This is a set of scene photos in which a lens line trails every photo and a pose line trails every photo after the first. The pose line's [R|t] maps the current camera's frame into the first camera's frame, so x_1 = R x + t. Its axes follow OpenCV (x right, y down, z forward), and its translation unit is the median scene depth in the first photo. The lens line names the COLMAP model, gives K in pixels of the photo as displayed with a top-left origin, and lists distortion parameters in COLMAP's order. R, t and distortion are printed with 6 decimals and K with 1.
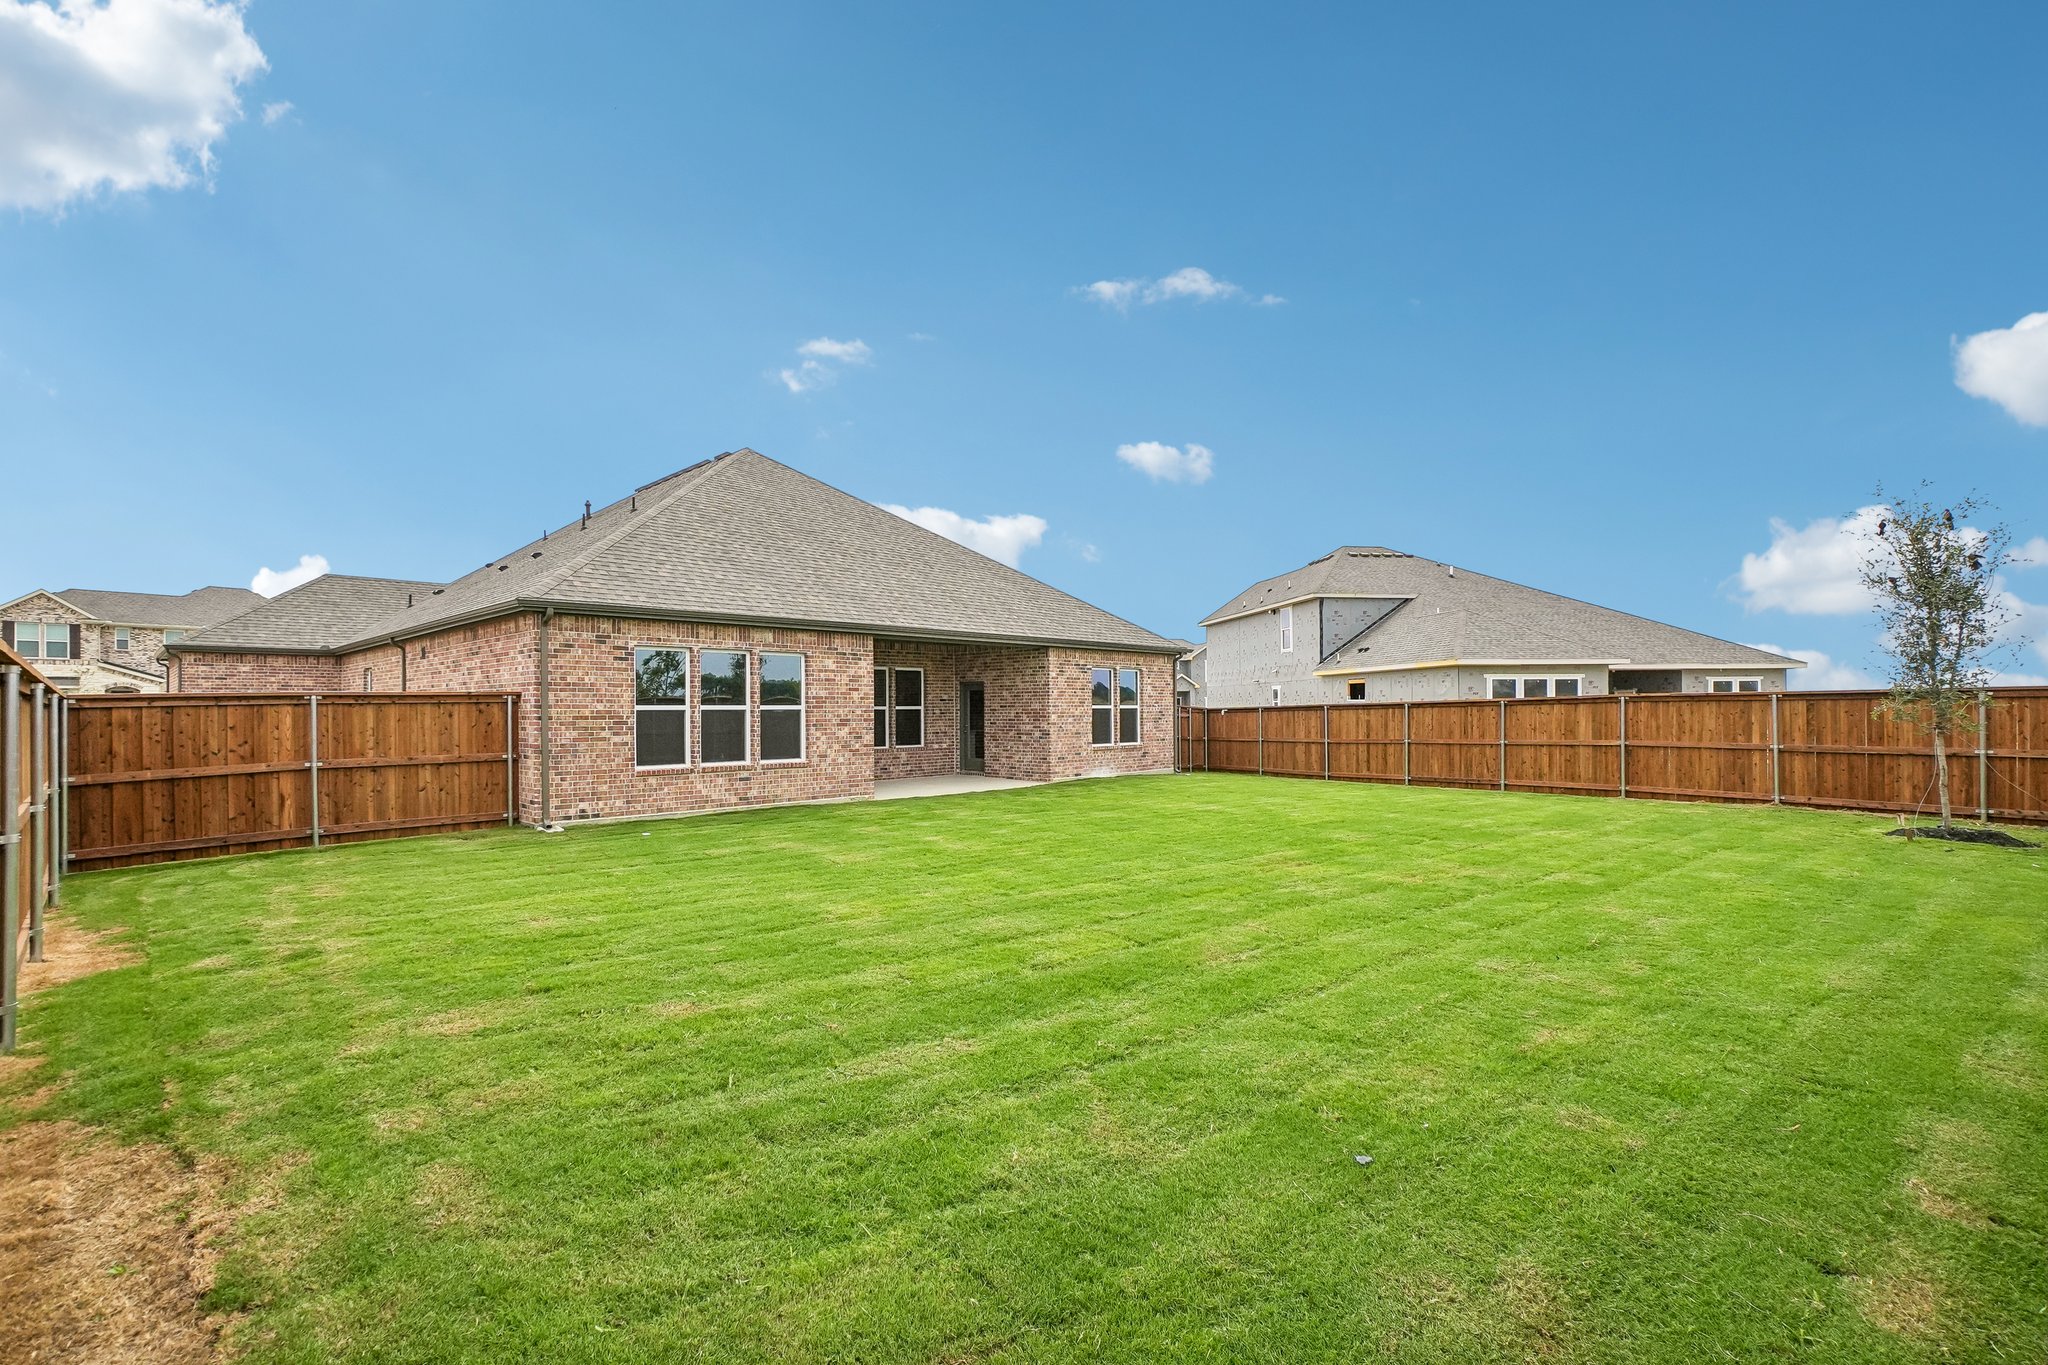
lens RADIAL K [[924.4, 0, 1004.5], [0, 924.4, 679.3], [0, 0, 1]] dist [-0.061878, 0.022417]
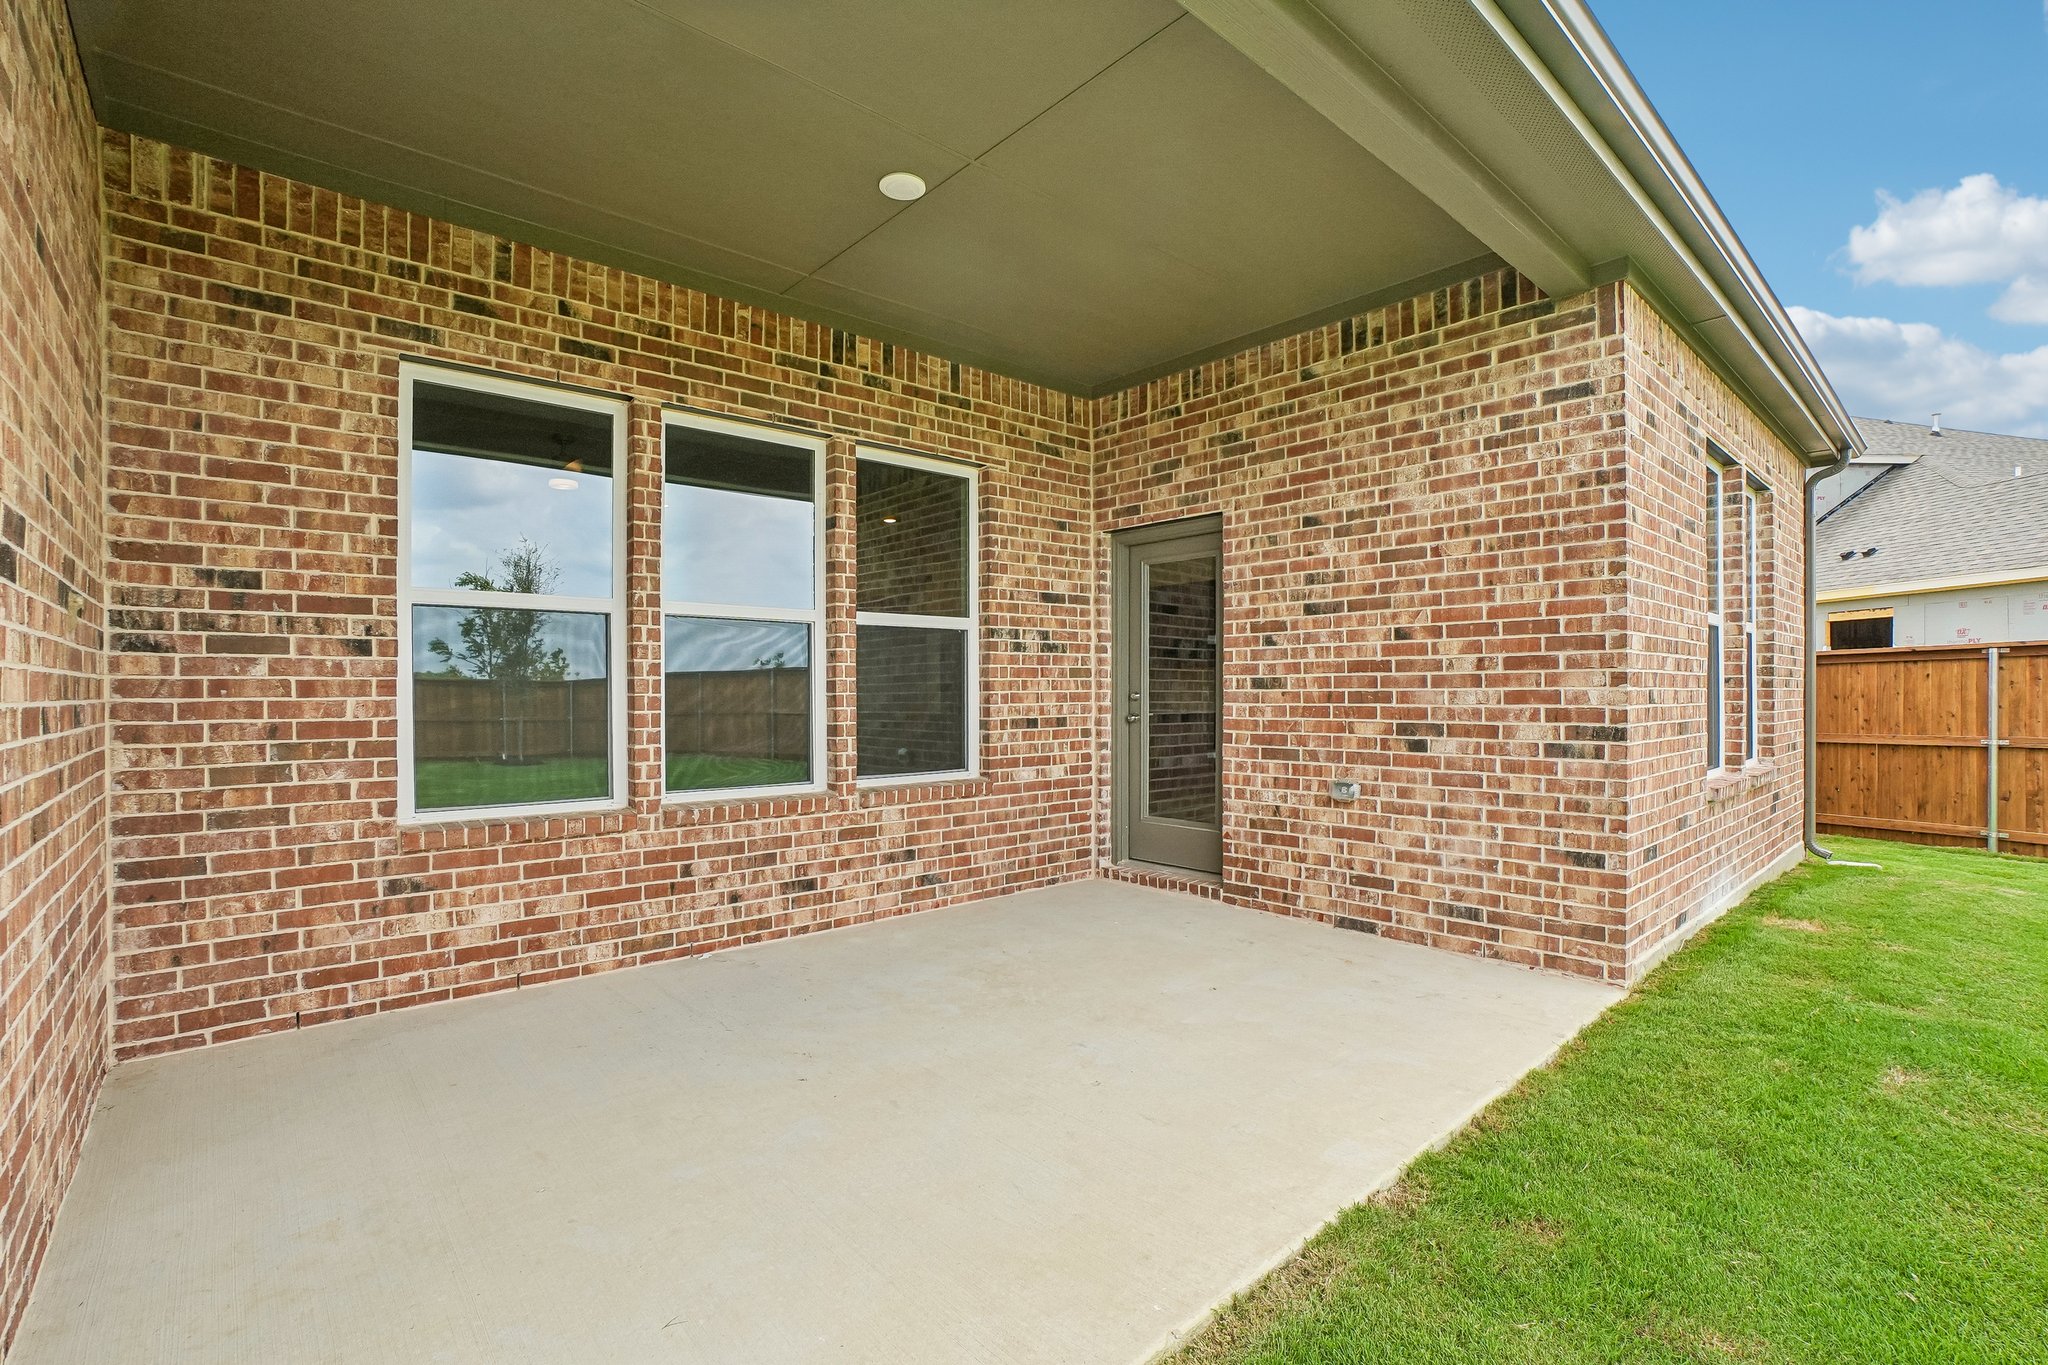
lens RADIAL K [[924.4, 0, 1004.5], [0, 924.4, 679.3], [0, 0, 1]] dist [-0.061878, 0.022417]
pose [[0.996793, -0.001648, -0.080004, -0.062858], [0.003125, 0.999827, 0.018336, 0.043220], [0.079960, -0.018527, 0.996626, 0.784411]]
